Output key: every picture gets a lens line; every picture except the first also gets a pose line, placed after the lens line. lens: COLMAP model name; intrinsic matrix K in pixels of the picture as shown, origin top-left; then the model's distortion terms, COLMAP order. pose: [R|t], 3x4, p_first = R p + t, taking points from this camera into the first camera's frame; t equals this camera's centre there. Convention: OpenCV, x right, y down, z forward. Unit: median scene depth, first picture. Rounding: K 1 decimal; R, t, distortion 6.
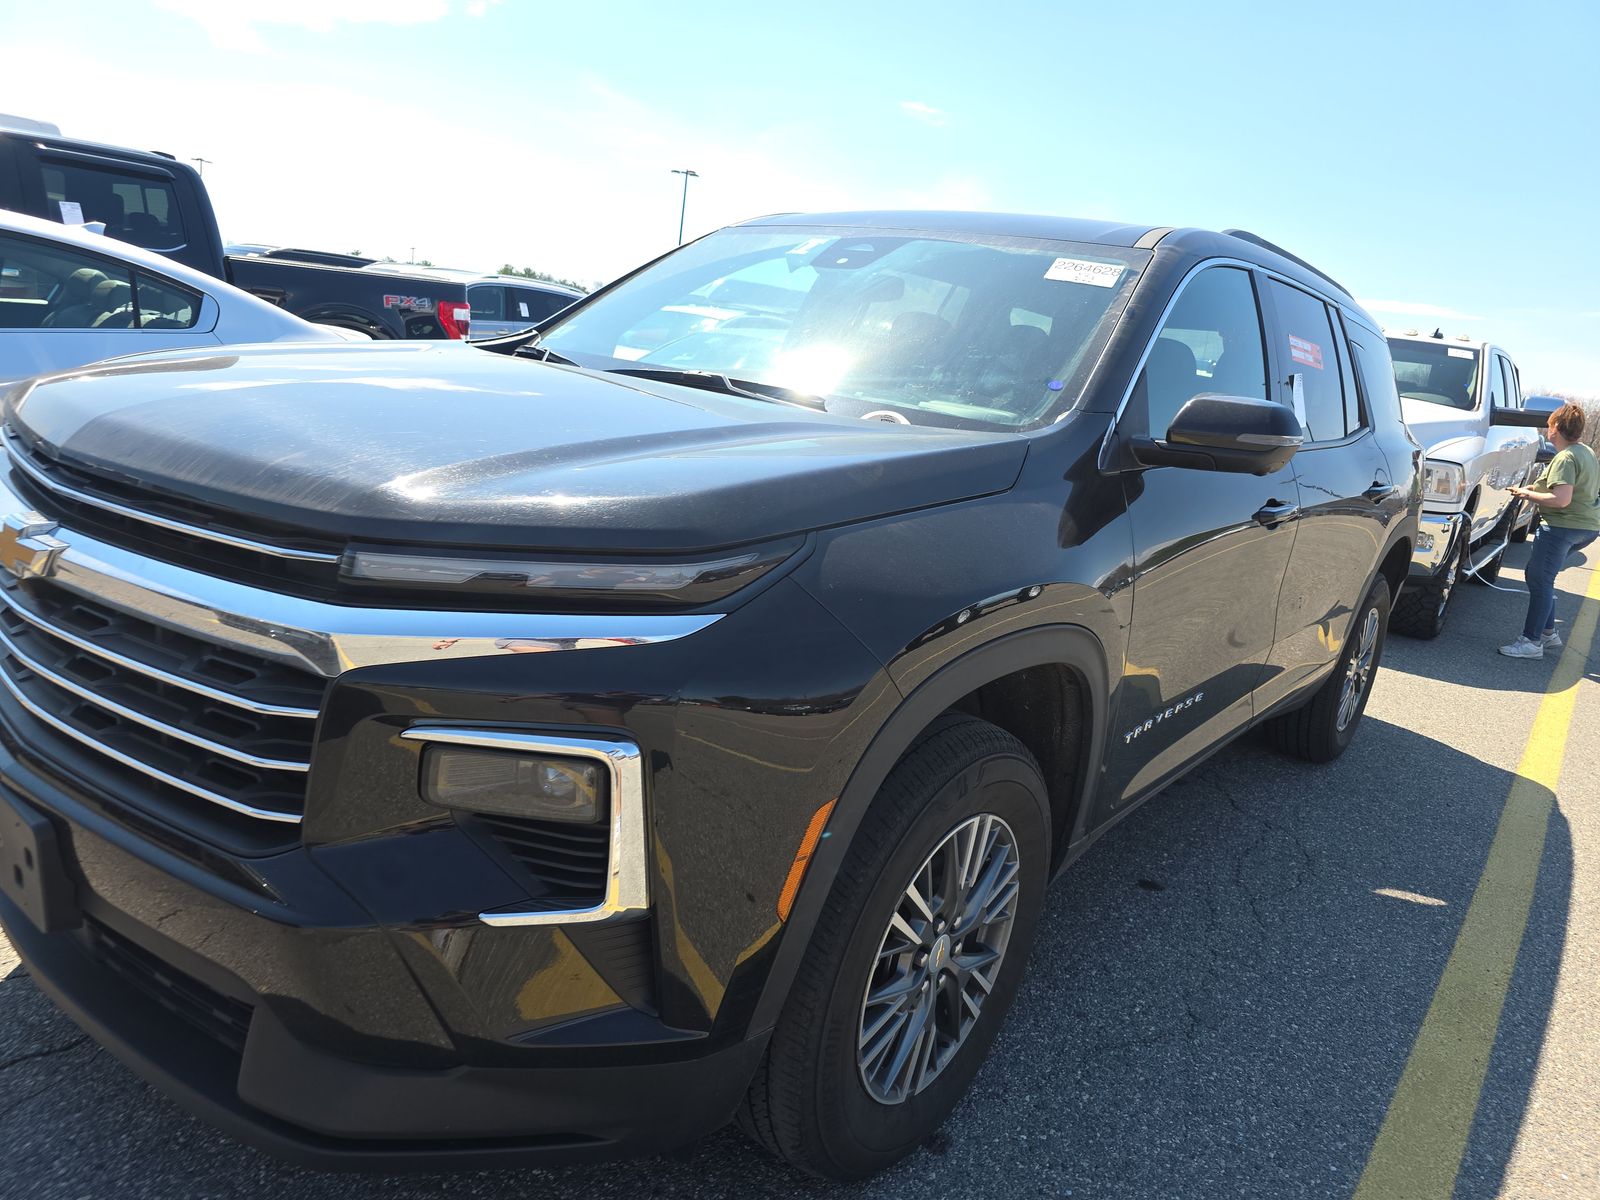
lens RADIAL K [[1372.4, 0, 850.7], [0, 1372.4, 601.5], [0, 0, 1]] dist [0.042296, 0.002129]
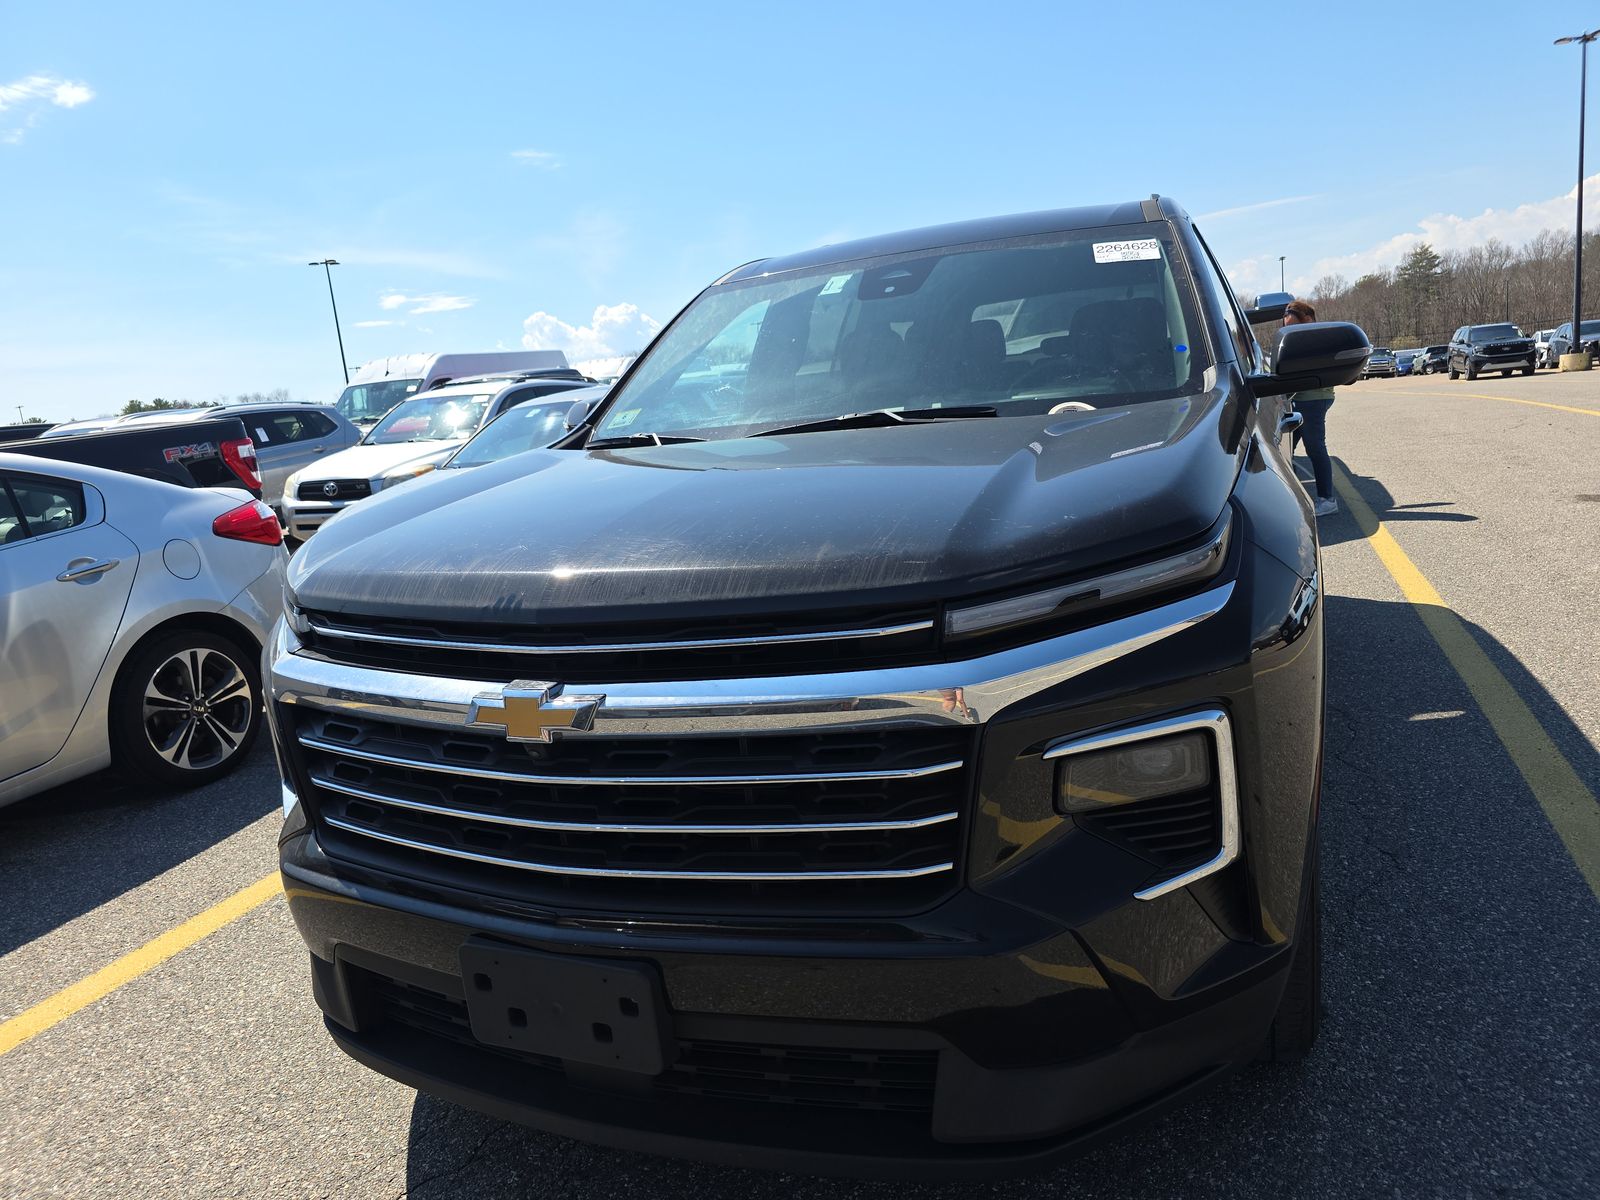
lens RADIAL K [[1372.4, 0, 850.7], [0, 1372.4, 601.5], [0, 0, 1]] dist [0.042296, 0.002129]
pose [[0.929499, -0.267225, 0.254208, -0.397090], [0.270069, 0.962534, 0.024329, -0.051365], [-0.251185, 0.046040, 0.966844, -0.018189]]
